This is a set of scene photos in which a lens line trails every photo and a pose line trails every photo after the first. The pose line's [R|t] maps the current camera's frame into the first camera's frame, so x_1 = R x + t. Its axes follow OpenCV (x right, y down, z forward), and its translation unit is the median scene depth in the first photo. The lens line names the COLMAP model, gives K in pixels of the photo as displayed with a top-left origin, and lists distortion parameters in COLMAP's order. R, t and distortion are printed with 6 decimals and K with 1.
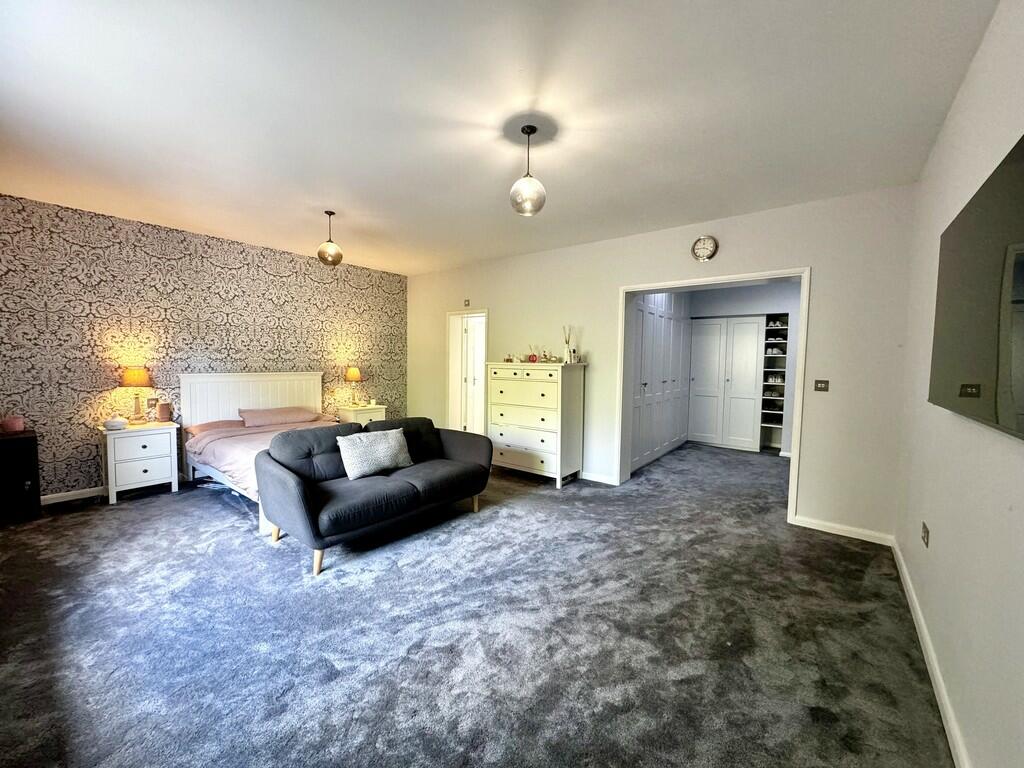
lens RADIAL K [[404.4, 0, 512.0], [0, 404.4, 384.0], [0, 0, 1]] dist [0.043769, -0.000127]
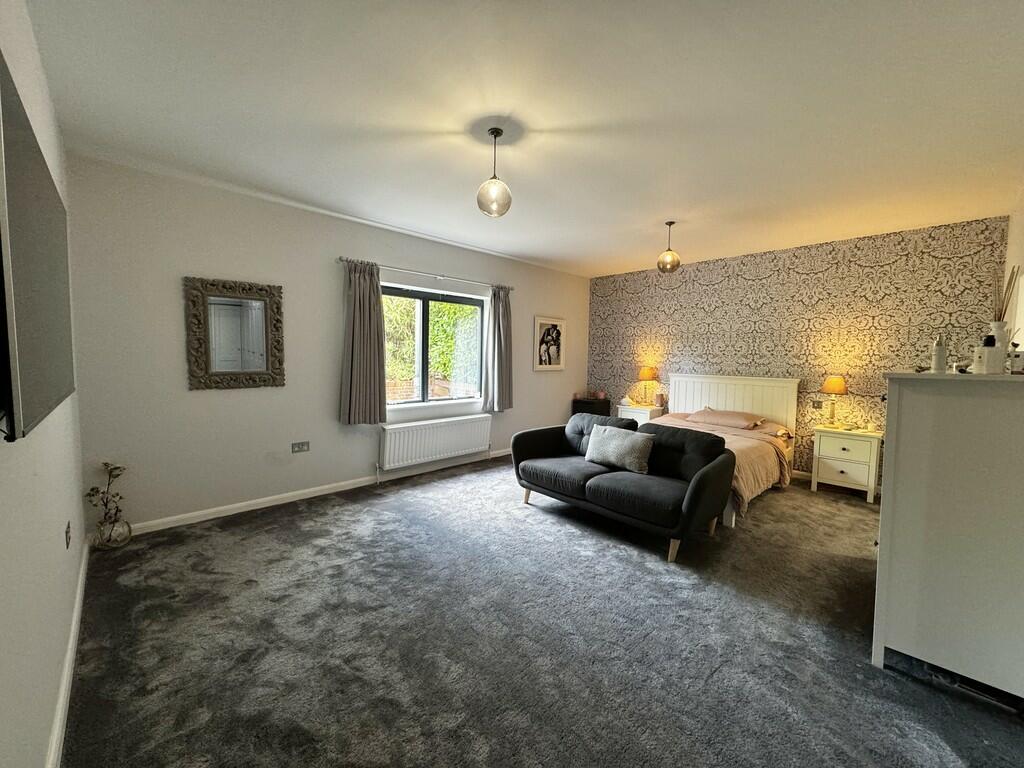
lens RADIAL K [[405.4, 0, 512.0], [0, 405.4, 384.0], [0, 0, 1]] dist [-0.003045, -0.000490]
pose [[-0.106593, 0.056932, -0.992672, 0.405073], [-0.080353, 0.994601, 0.065671, -0.024685], [0.991051, 0.086764, -0.101442, 0.453465]]
